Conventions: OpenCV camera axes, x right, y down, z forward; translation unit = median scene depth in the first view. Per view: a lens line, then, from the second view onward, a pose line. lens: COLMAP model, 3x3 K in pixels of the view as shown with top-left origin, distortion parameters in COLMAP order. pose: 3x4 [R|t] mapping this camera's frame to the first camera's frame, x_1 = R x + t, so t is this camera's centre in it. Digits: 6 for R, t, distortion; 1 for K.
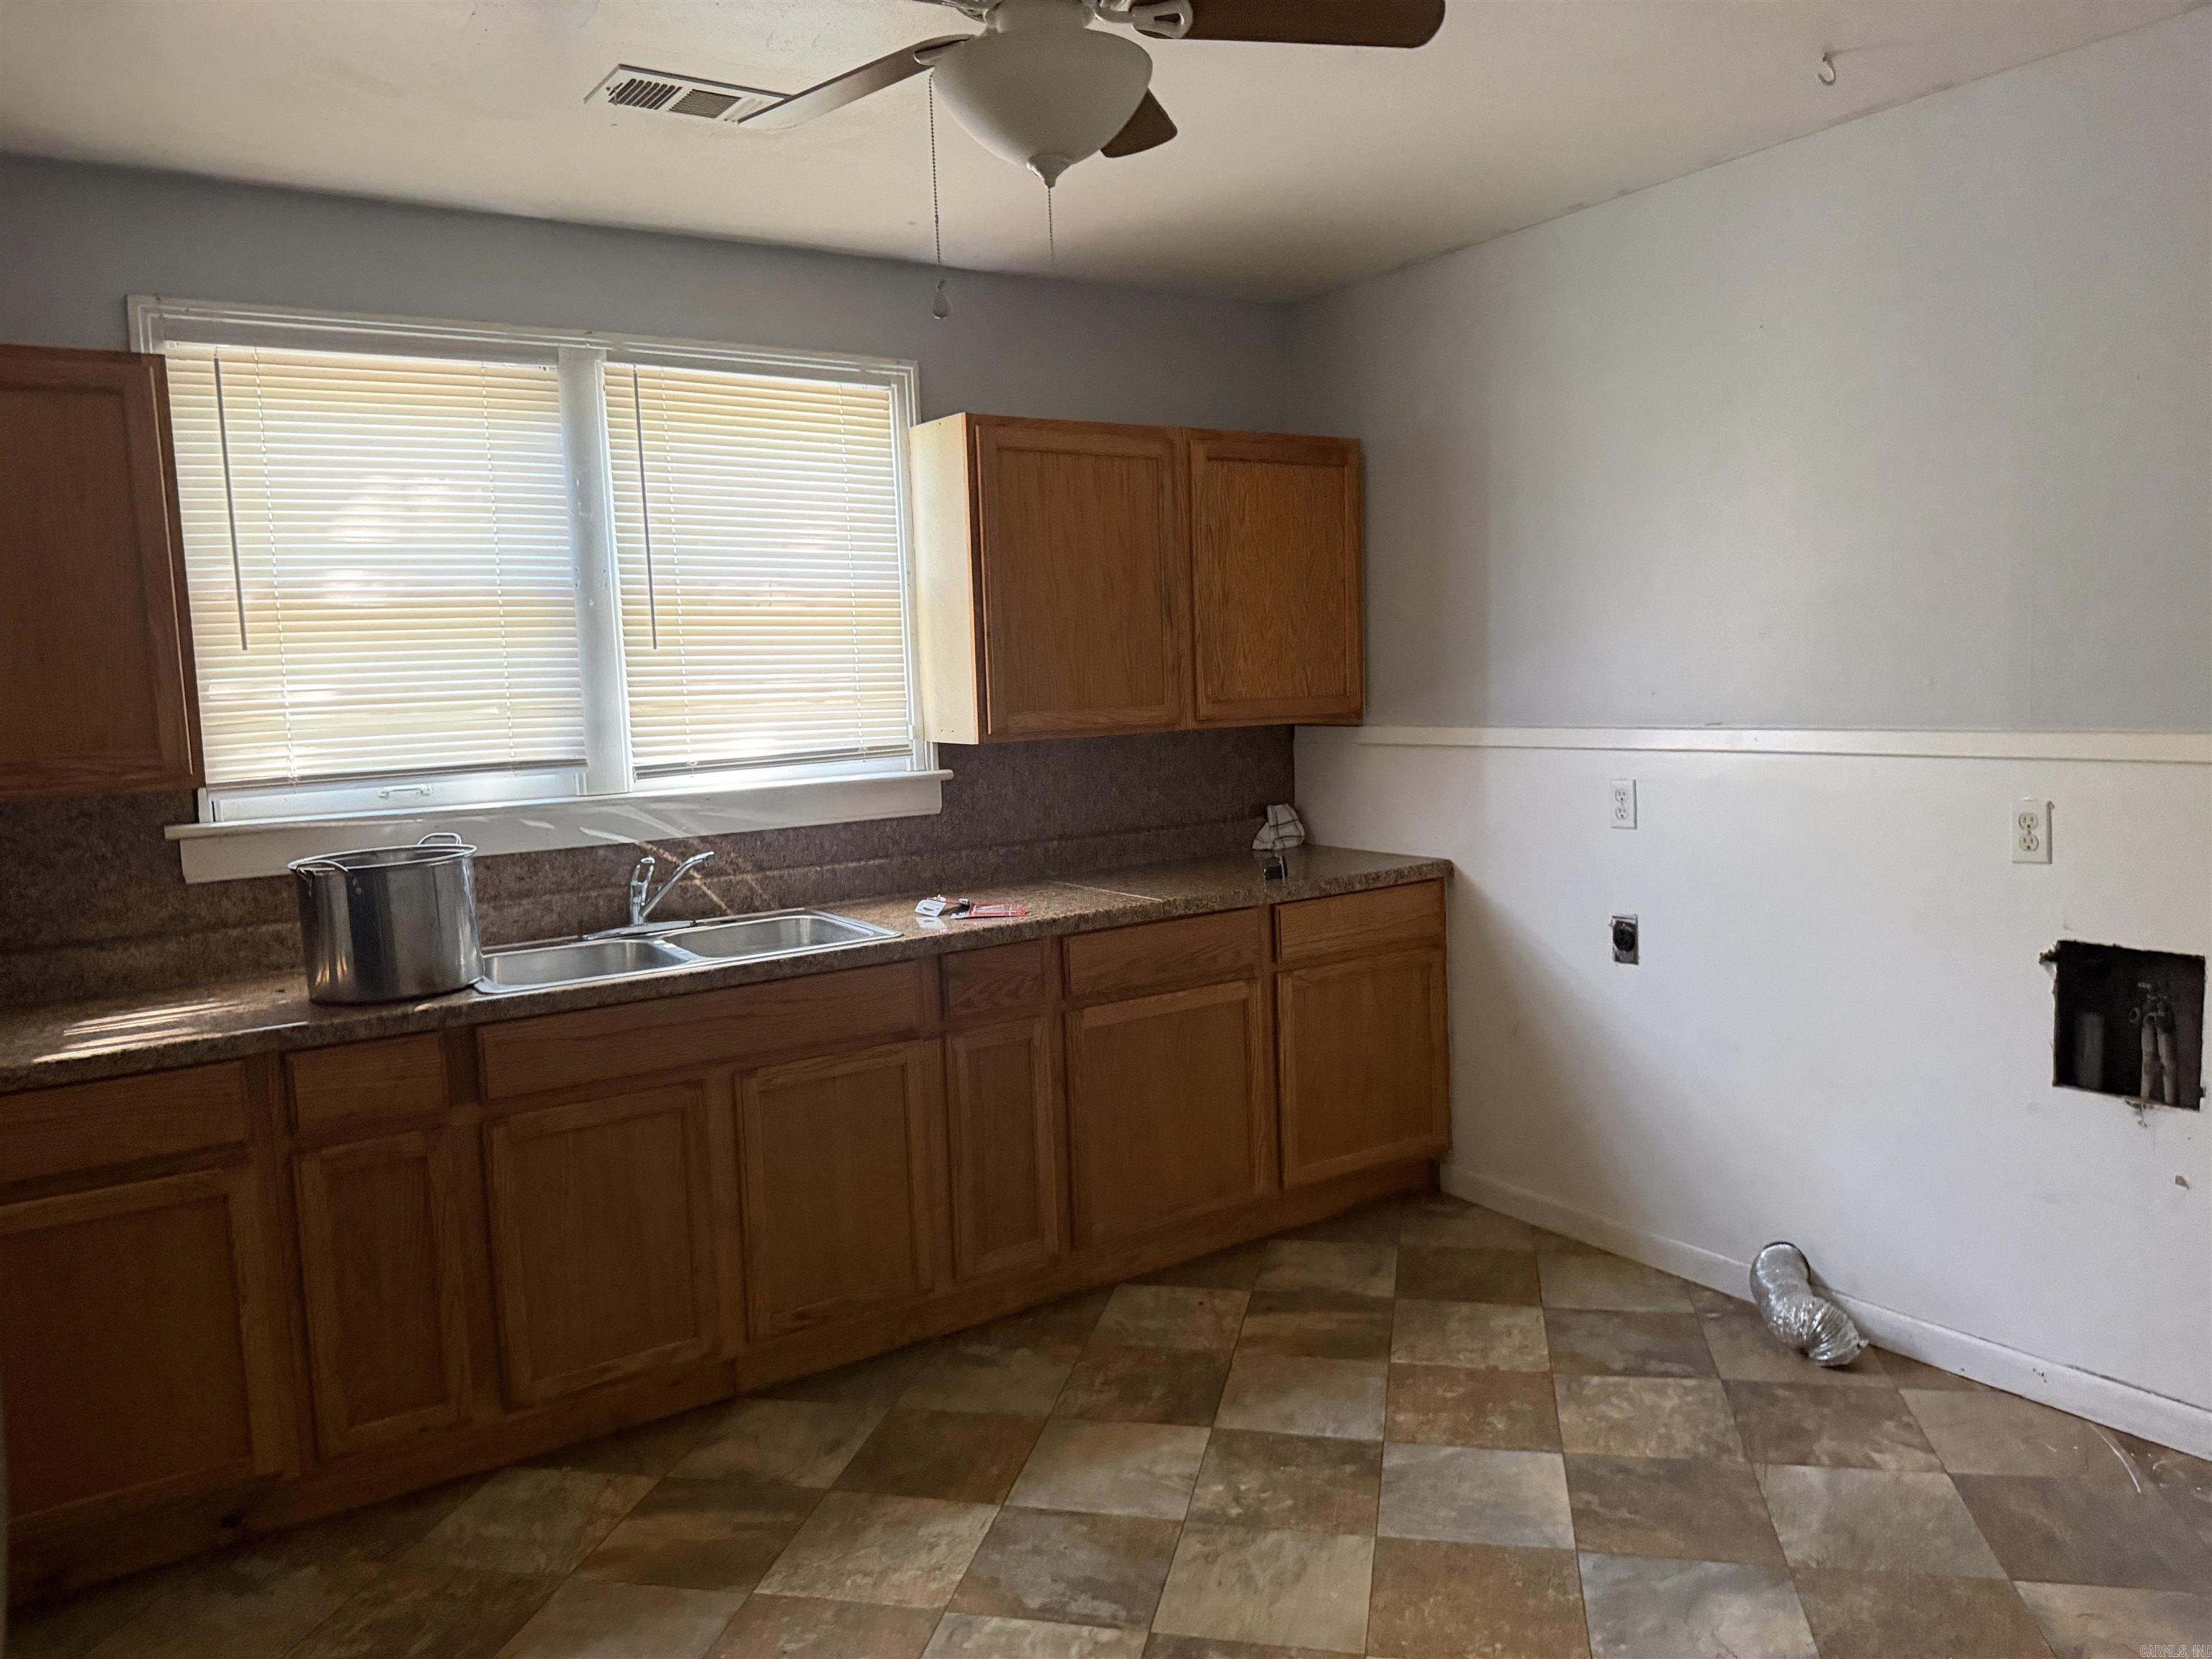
lens RADIAL K [[1502.8, 0, 1159.5], [0, 1502.8, 874.5], [0, 0, 1]] dist [0.122577, -0.181247]
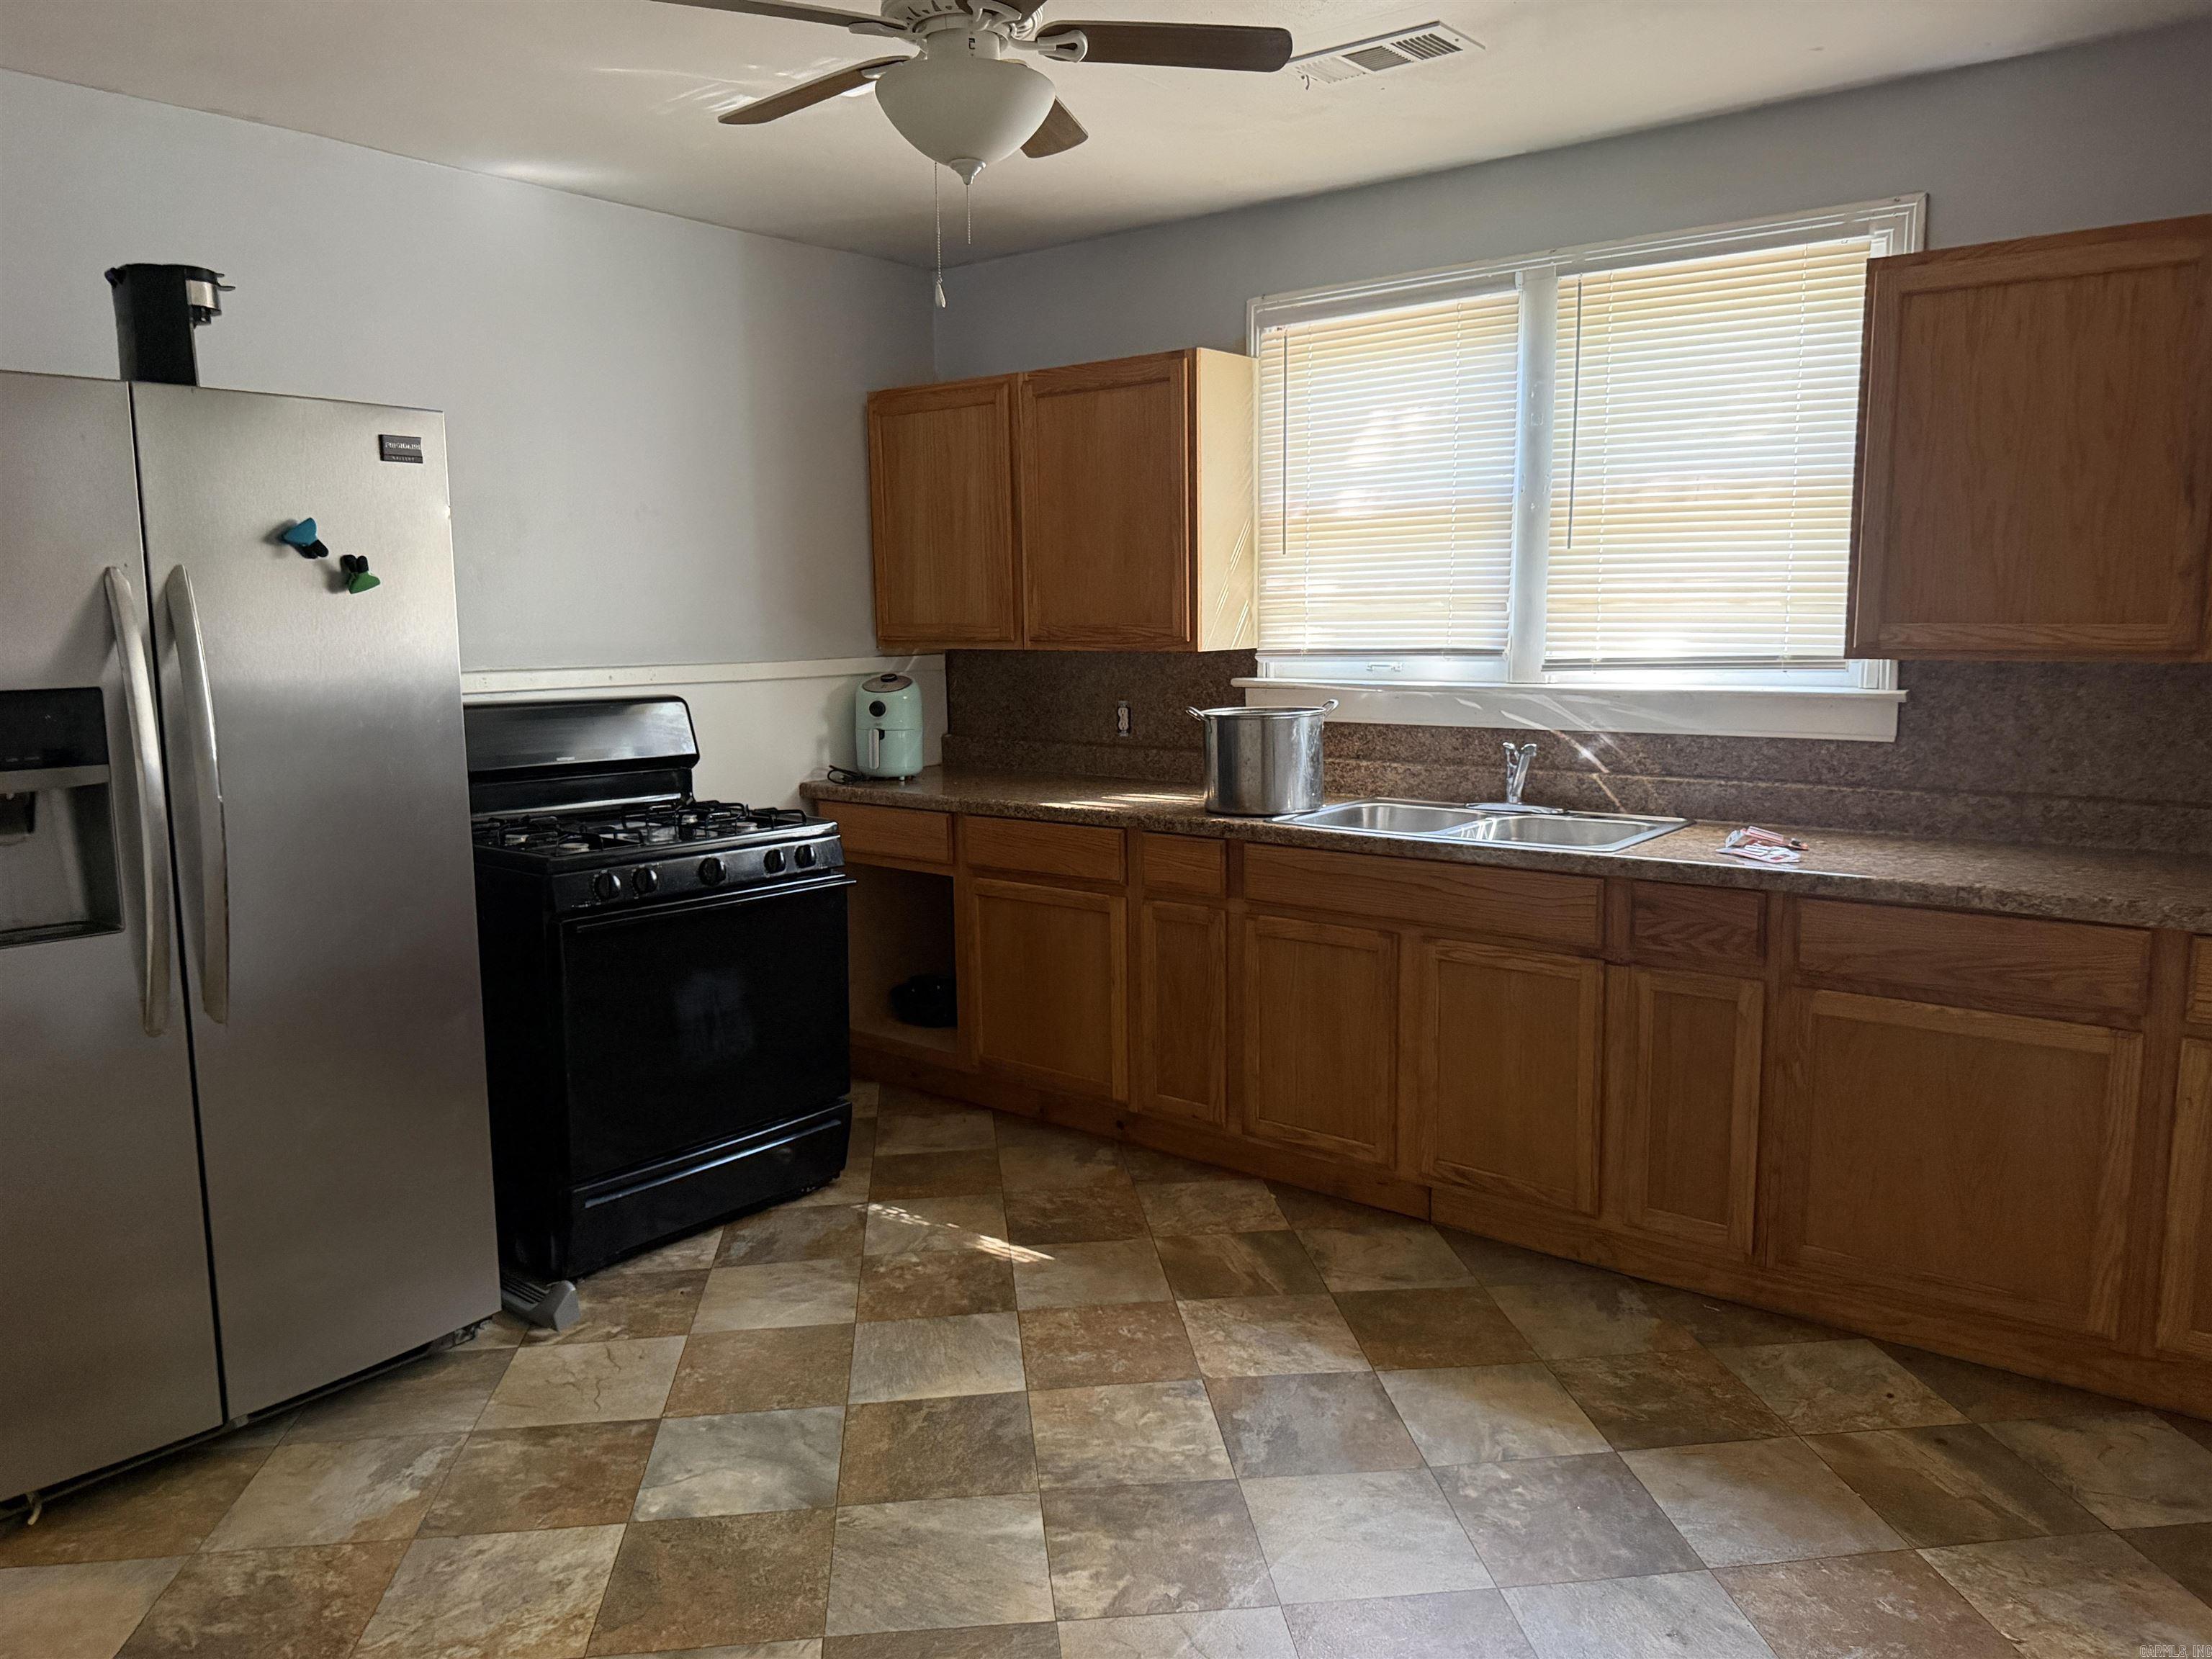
lens RADIAL K [[1464.5, 0, 1107.4], [0, 1464.5, 952.0], [0, 0, 1]] dist [-0.049214, 0.002158]
pose [[0.314260, 0.246350, -0.916816, 0.577116], [-0.119136, 0.968343, 0.219359, -0.061338], [0.941832, 0.040290, 0.333661, 0.384699]]
